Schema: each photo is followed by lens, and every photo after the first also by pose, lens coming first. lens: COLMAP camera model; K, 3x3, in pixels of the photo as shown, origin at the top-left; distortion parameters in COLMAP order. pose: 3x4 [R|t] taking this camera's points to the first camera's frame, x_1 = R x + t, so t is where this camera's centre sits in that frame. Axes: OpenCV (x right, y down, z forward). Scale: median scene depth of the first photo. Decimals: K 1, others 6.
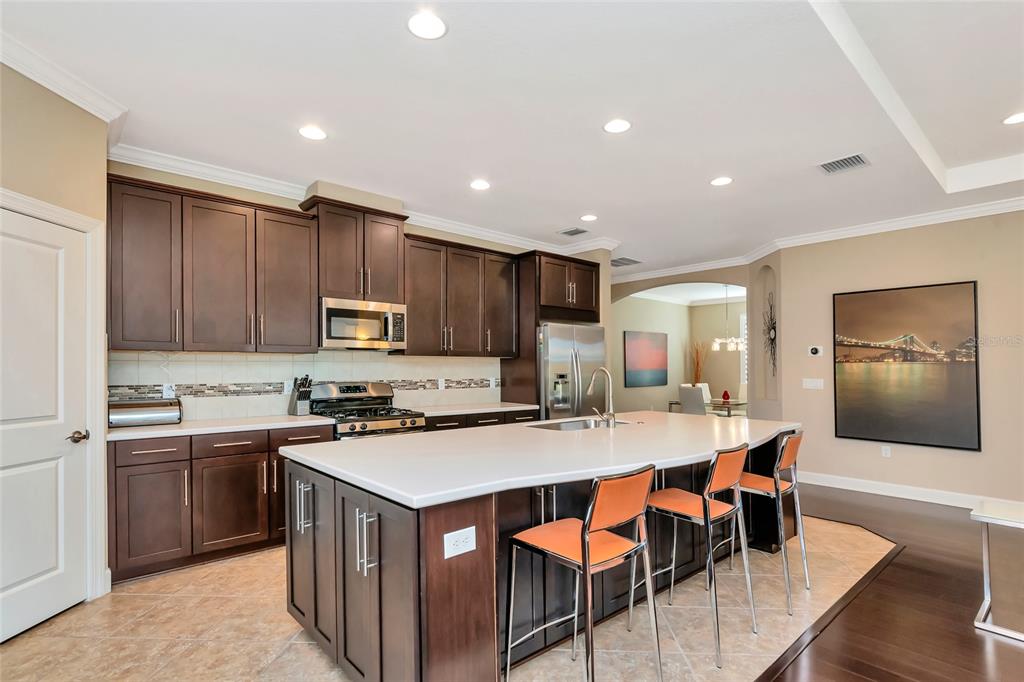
lens RADIAL K [[506.8, 0, 513.0], [0, 506.8, 351.4], [0, 0, 1]] dist [0.002595, 0.000210]
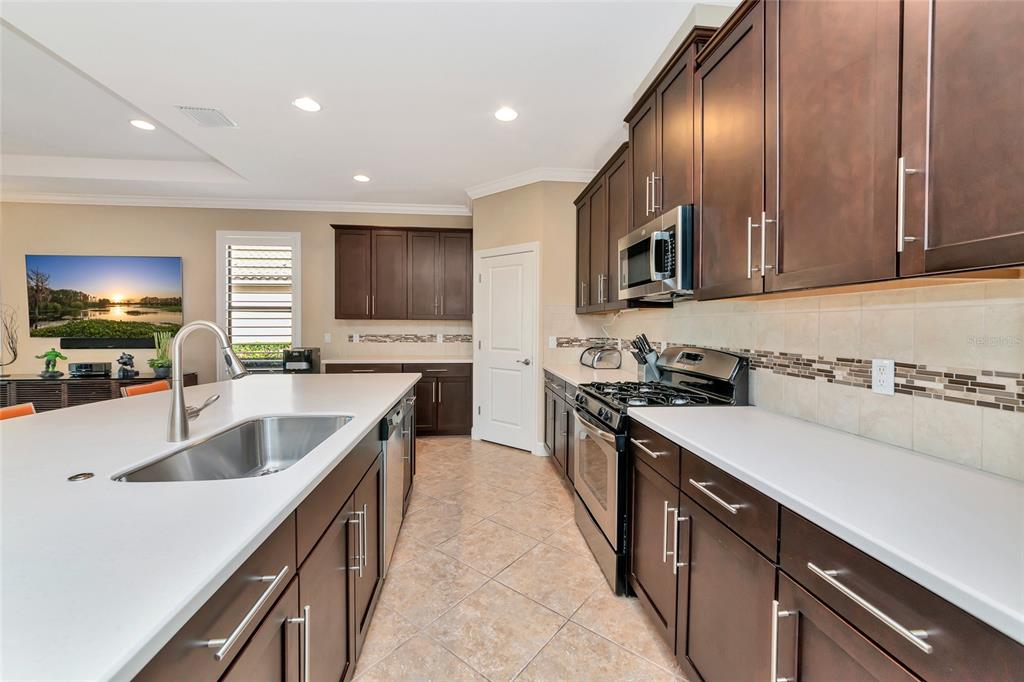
lens RADIAL K [[421.9, 0, 511.1], [0, 421.9, 334.0], [0, 0, 1]] dist [-0.001267, -0.000026]
pose [[-0.589789, 0.011220, -0.807480, 0.223797], [0.018724, 0.999825, 0.000217, 0.033487], [0.807340, -0.014992, -0.589896, 0.982414]]
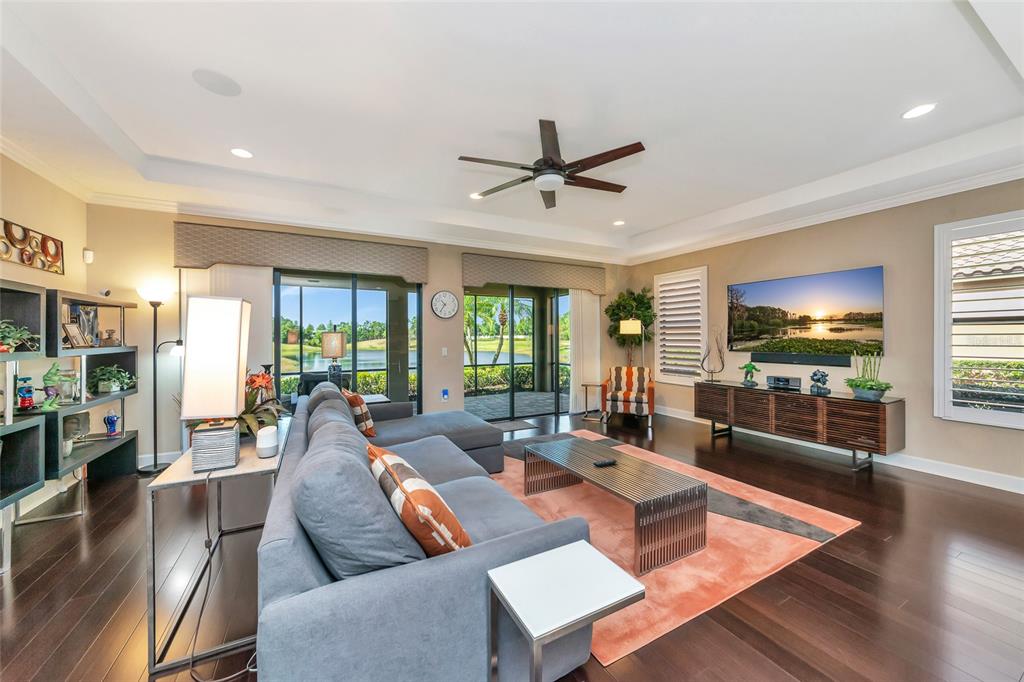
lens RADIAL K [[371.4, 0, 511.6], [0, 371.4, 340.2], [0, 0, 1]] dist [-0.000204, -0.000023]
pose [[-0.970623, -0.002705, 0.240590, 0.417565], [-0.007644, 0.999779, -0.019599, 0.016710], [-0.240484, -0.020862, -0.970429, 0.734673]]
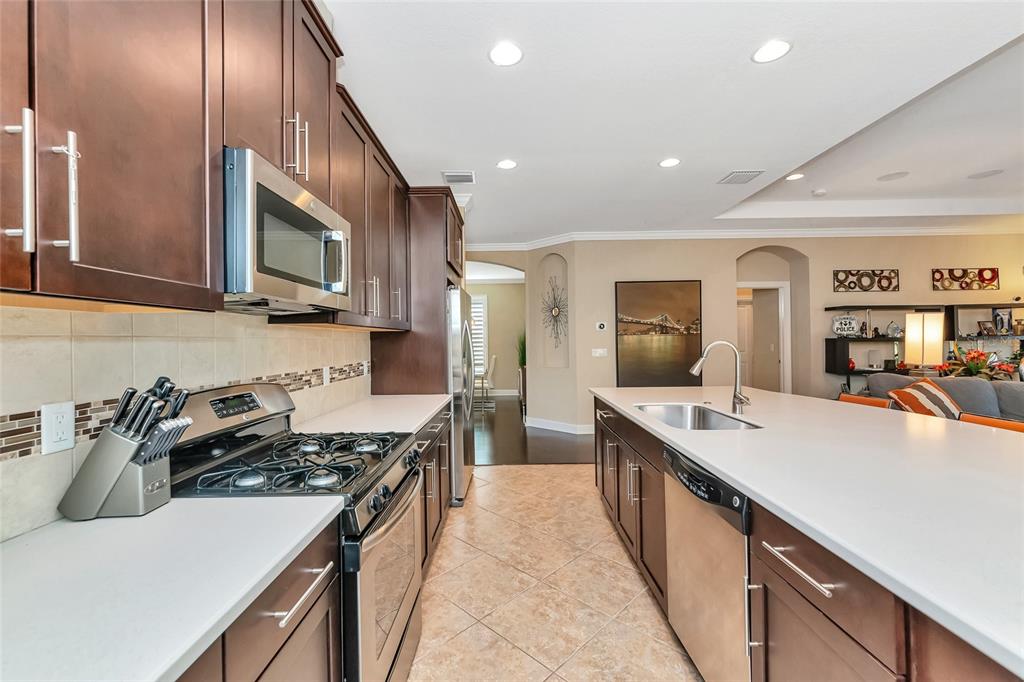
lens RADIAL K [[421.9, 0, 513.6], [0, 421.9, 336.6], [0, 0, 1]] dist [-0.001267, -0.000026]
pose [[0.666345, -0.008303, 0.745597, -0.365215], [-0.003778, 0.999888, 0.014511, 0.011882], [-0.745634, -0.012486, 0.666239, 0.522663]]
